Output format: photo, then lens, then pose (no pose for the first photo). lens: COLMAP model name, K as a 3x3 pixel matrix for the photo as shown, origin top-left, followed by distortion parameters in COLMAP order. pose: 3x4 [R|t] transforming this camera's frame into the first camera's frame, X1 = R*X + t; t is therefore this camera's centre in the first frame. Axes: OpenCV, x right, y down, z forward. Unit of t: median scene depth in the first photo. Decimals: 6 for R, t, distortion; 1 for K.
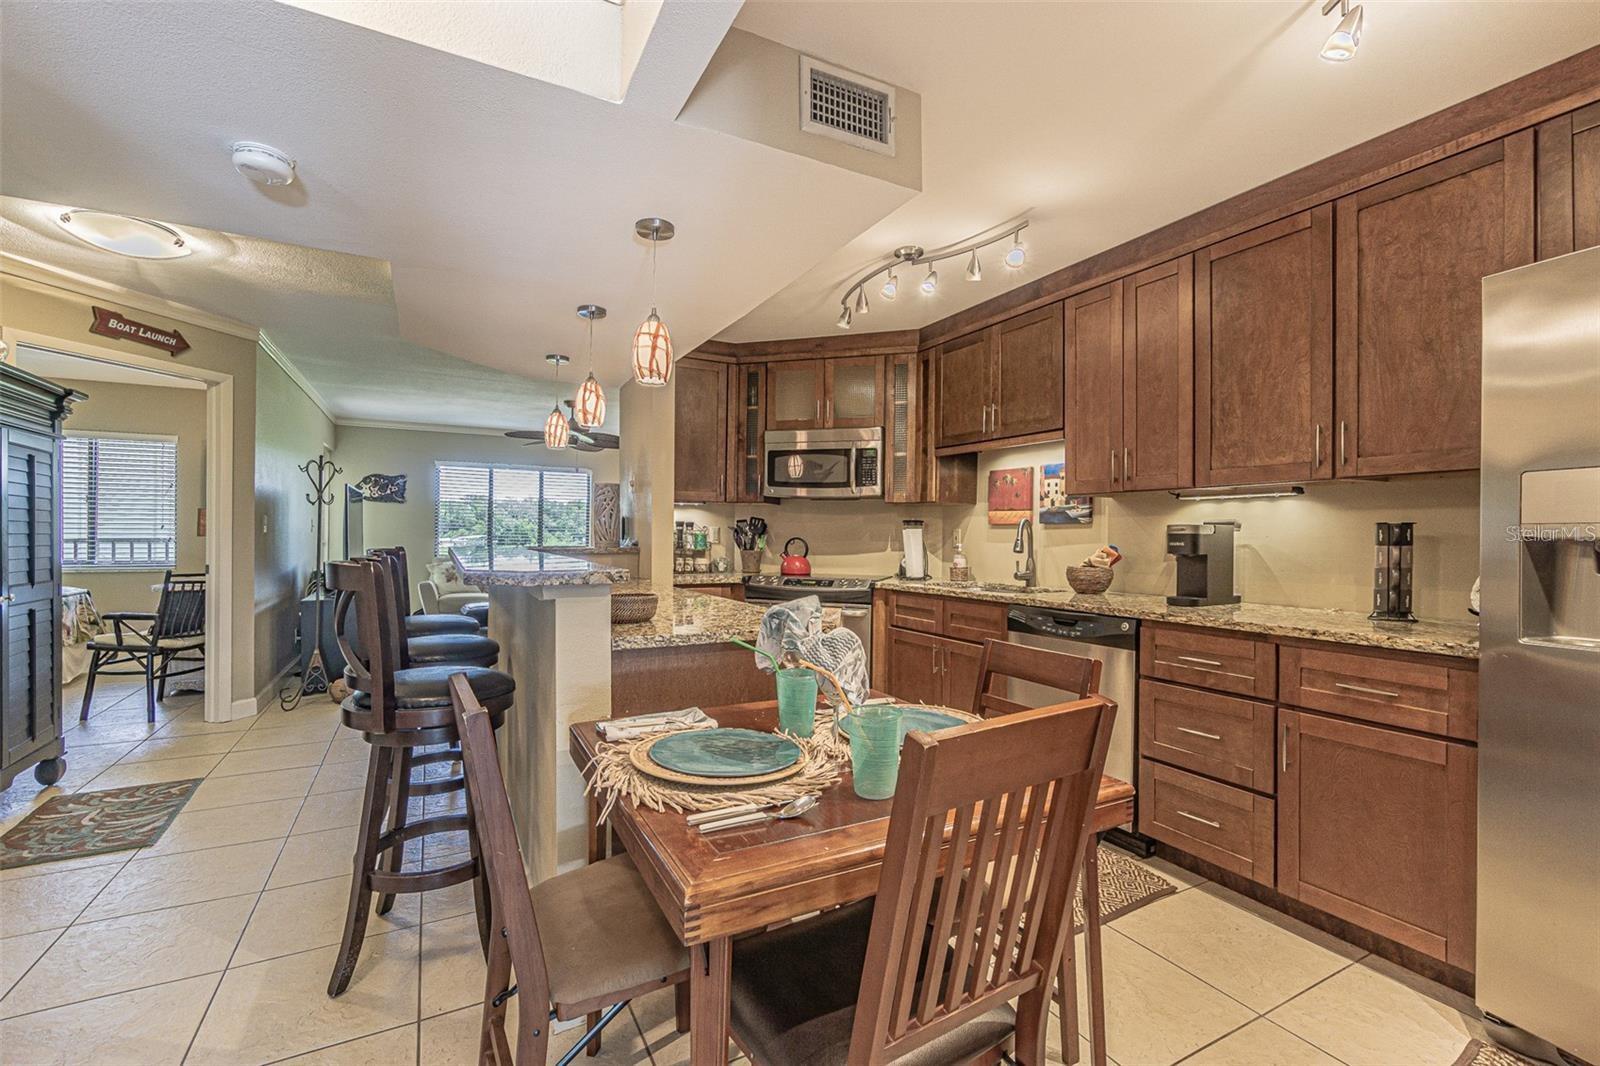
lens RADIAL K [[685.7, 0, 800.0], [0, 685.7, 533.0], [0, 0, 1]] dist [-0.000229, -0.000012]
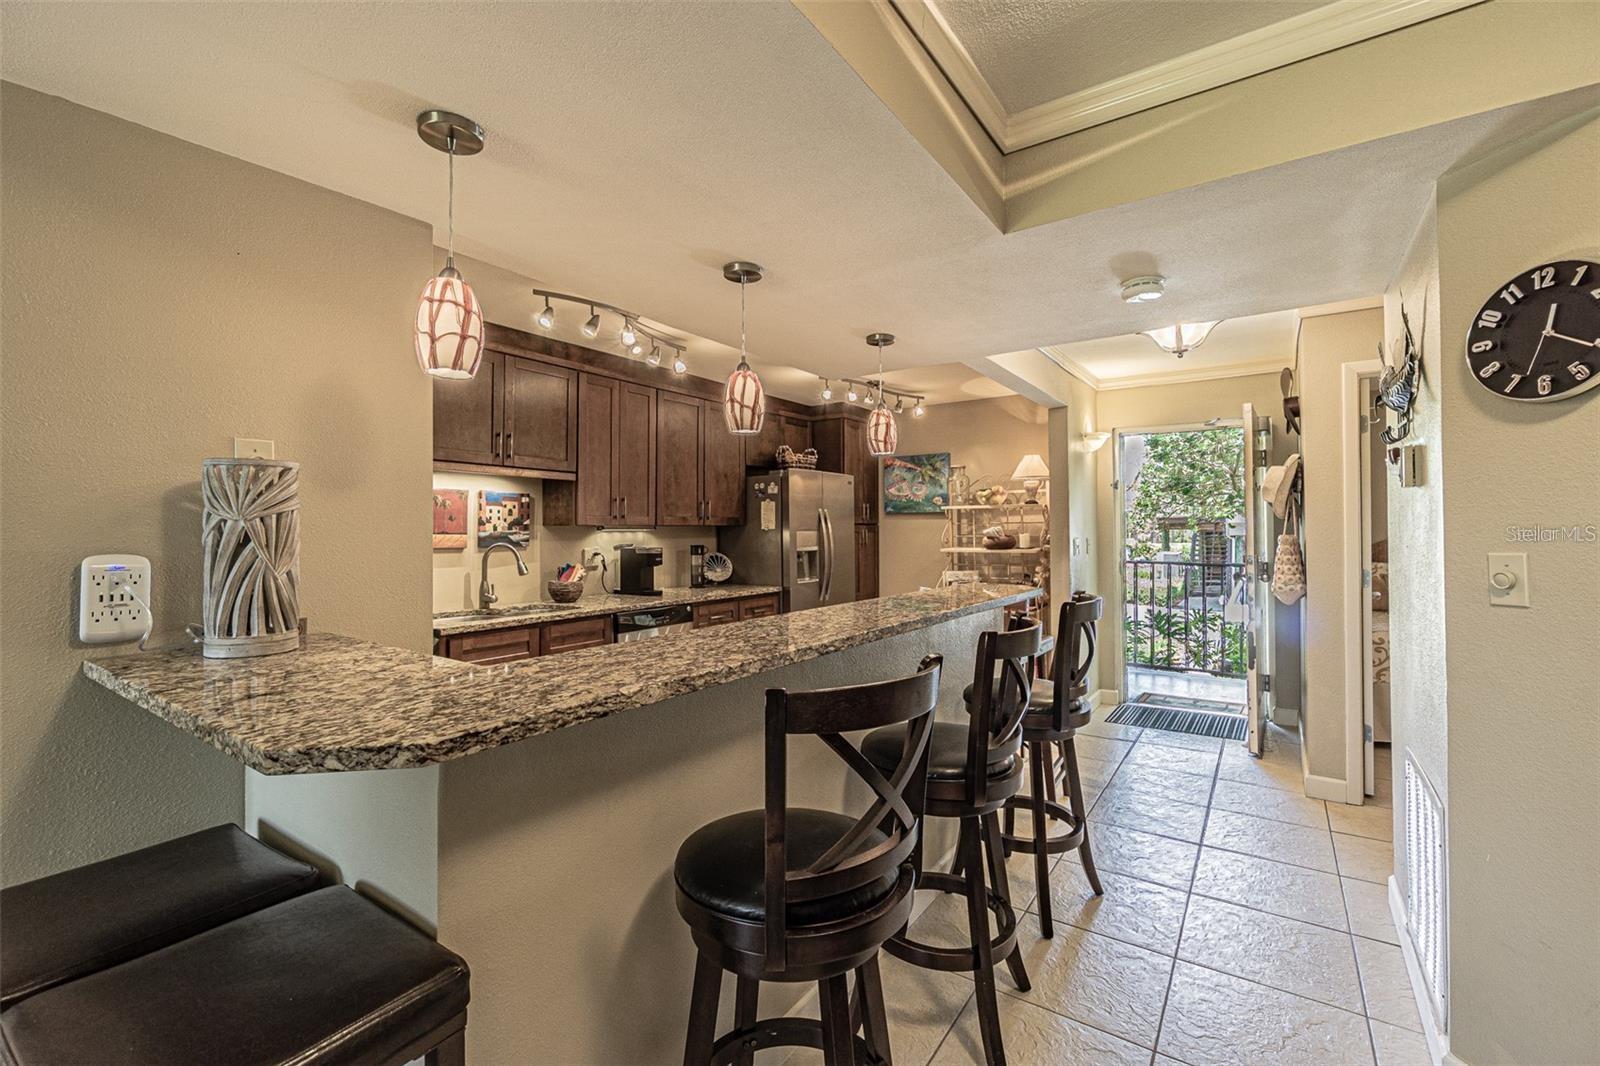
lens RADIAL K [[685.7, 0, 800.0], [0, 685.7, 533.0], [0, 0, 1]] dist [-0.000229, -0.000012]
pose [[-0.458762, -0.006133, 0.888538, -0.859630], [-0.000537, 0.999978, 0.006625, -0.046051], [-0.888559, 0.002562, -0.458755, 1.126668]]
